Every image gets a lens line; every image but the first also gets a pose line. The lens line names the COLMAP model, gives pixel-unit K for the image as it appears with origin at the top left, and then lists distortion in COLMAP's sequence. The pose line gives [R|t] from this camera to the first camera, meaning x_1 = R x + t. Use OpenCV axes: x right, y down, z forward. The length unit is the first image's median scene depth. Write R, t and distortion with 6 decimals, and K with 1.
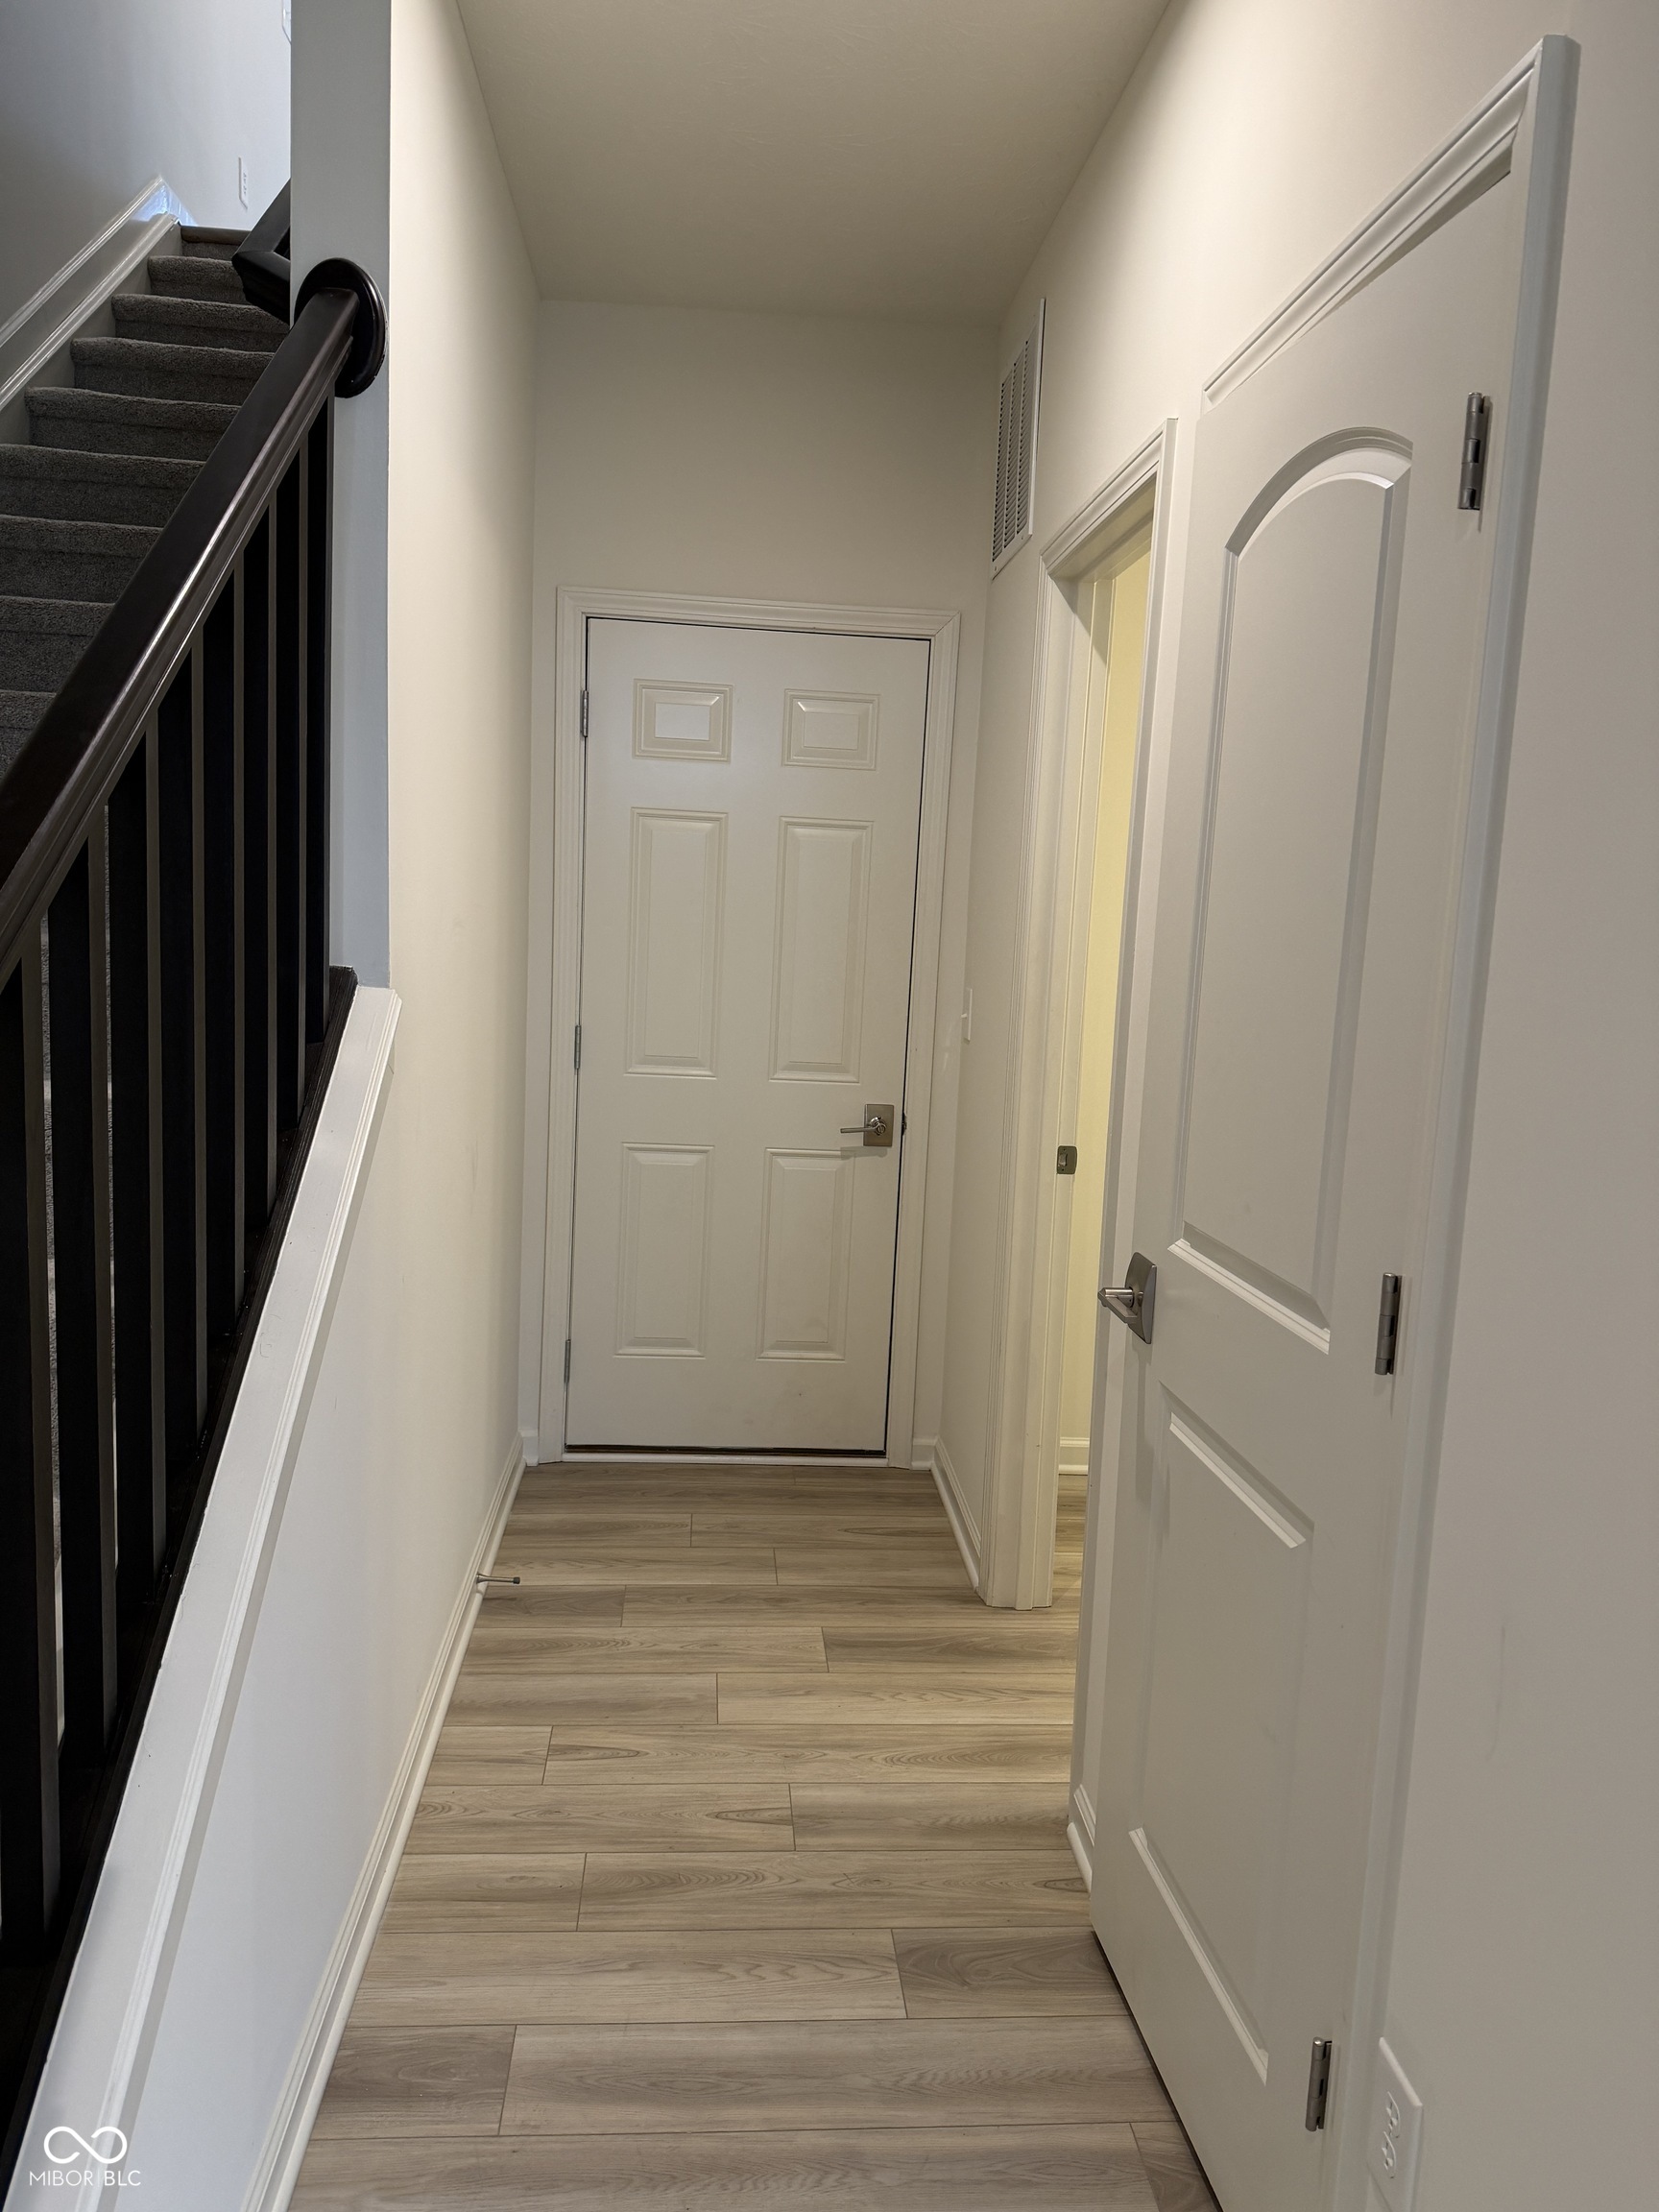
lens RADIAL K [[1560.7, 0, 880.2], [0, 1560.7, 1097.8], [0, 0, 1]] dist [-0.001669, -0.001520]
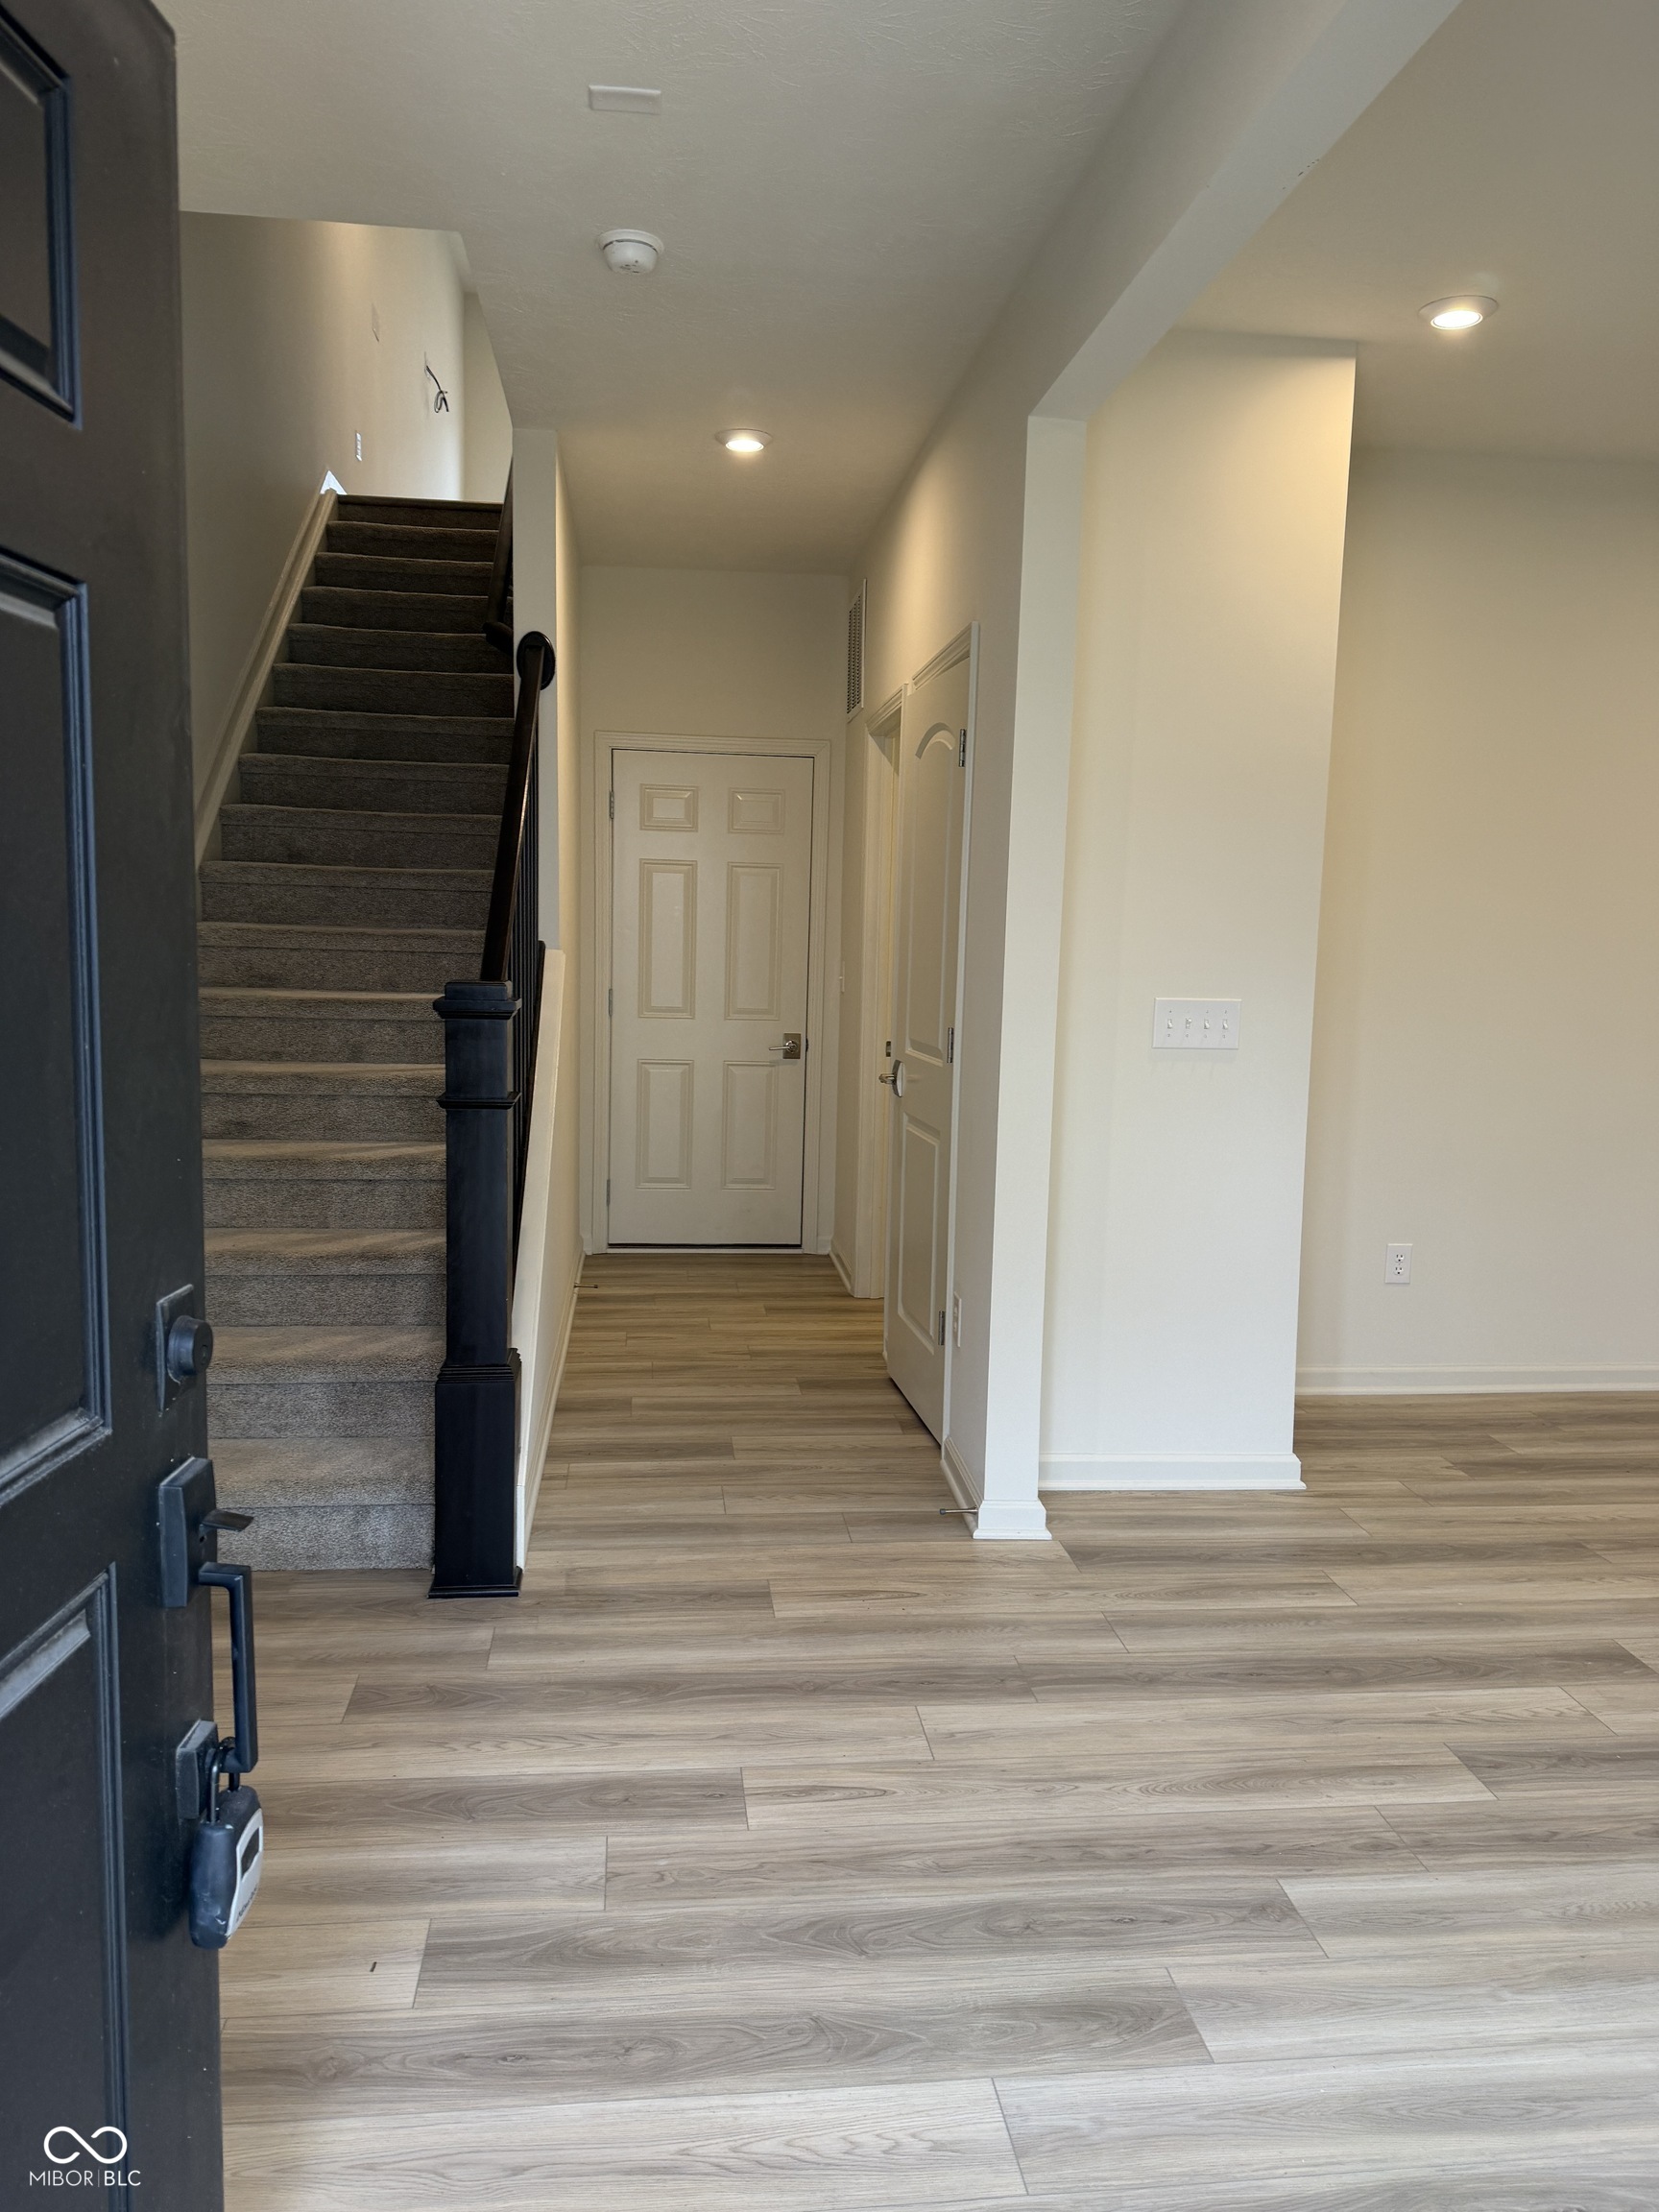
lens RADIAL K [[1535.6, 0, 829.5], [0, 1535.6, 1106.0], [0, 0, 1]] dist [-0.001961, -0.001581]
pose [[0.999640, -0.026297, 0.005319, 0.036379], [0.026338, 0.999623, -0.007732, 0.120820], [-0.005114, 0.007869, 0.999956, -0.808108]]
